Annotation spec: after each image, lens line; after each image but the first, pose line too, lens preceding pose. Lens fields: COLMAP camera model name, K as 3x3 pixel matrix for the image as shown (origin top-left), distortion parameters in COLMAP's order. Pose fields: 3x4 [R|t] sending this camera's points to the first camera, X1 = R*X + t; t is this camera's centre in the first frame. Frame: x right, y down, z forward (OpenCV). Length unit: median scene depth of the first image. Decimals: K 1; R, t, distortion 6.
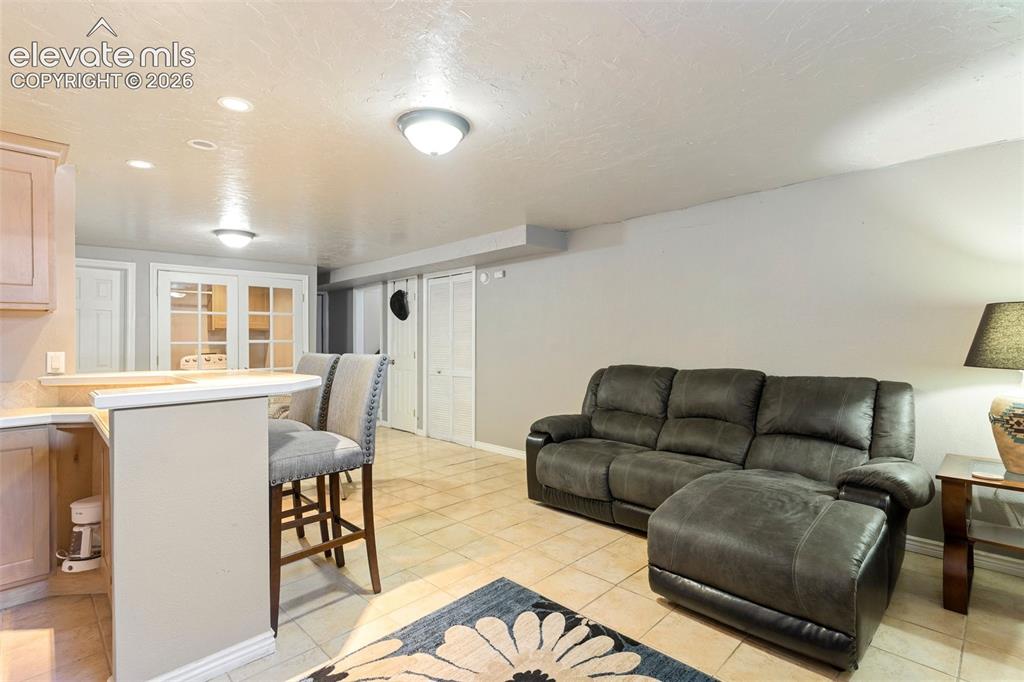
lens RADIAL K [[493.0, 0, 511.8], [0, 493.0, 337.2], [0, 0, 1]] dist [0.011461, 0.000193]
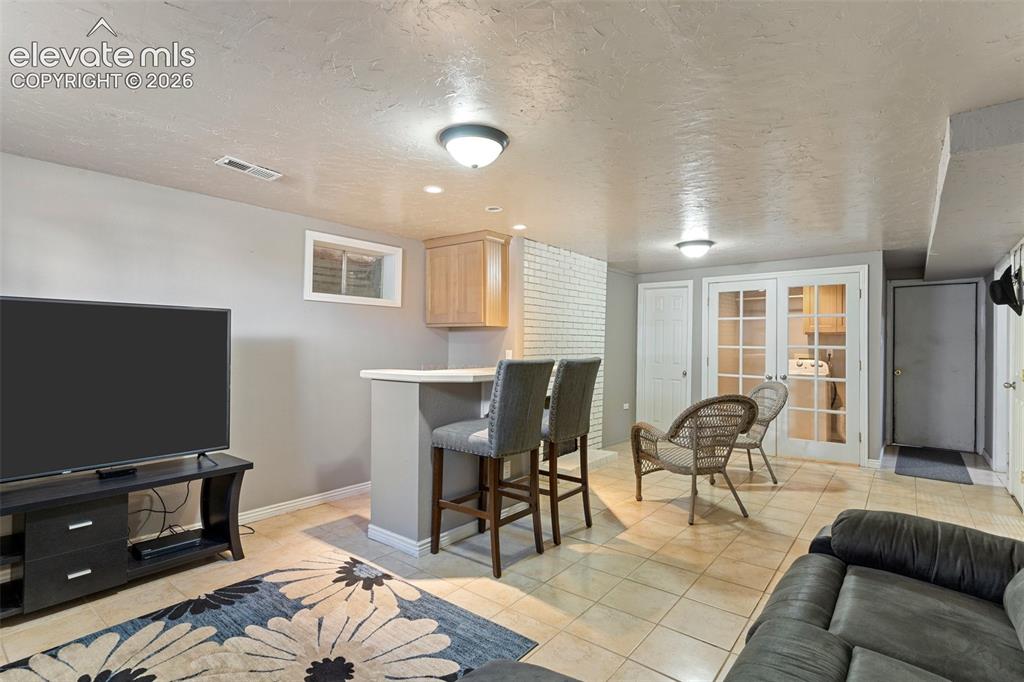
lens RADIAL K [[493.0, 0, 511.8], [0, 493.0, 337.2], [0, 0, 1]] dist [0.011461, 0.000193]
pose [[0.111403, 0.000693, -0.993775, 0.792367], [-0.006185, 0.999981, 0.000004, -0.015453], [0.993756, 0.006146, 0.111405, 0.875685]]
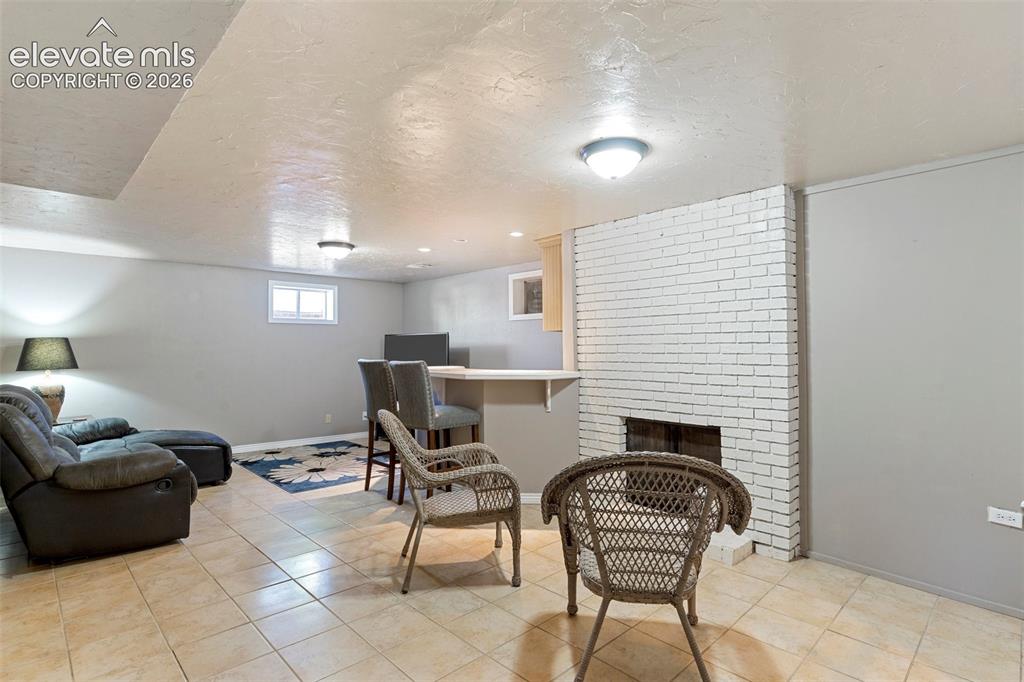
lens RADIAL K [[513.8, 0, 511.6], [0, 513.8, 346.1], [0, 0, 1]] dist [0.002046, 0.000505]
pose [[-0.999700, 0.020337, 0.013660, -0.813756], [0.020321, 0.999793, -0.001258, -0.002237], [-0.013683, -0.000980, -0.999906, 2.784919]]
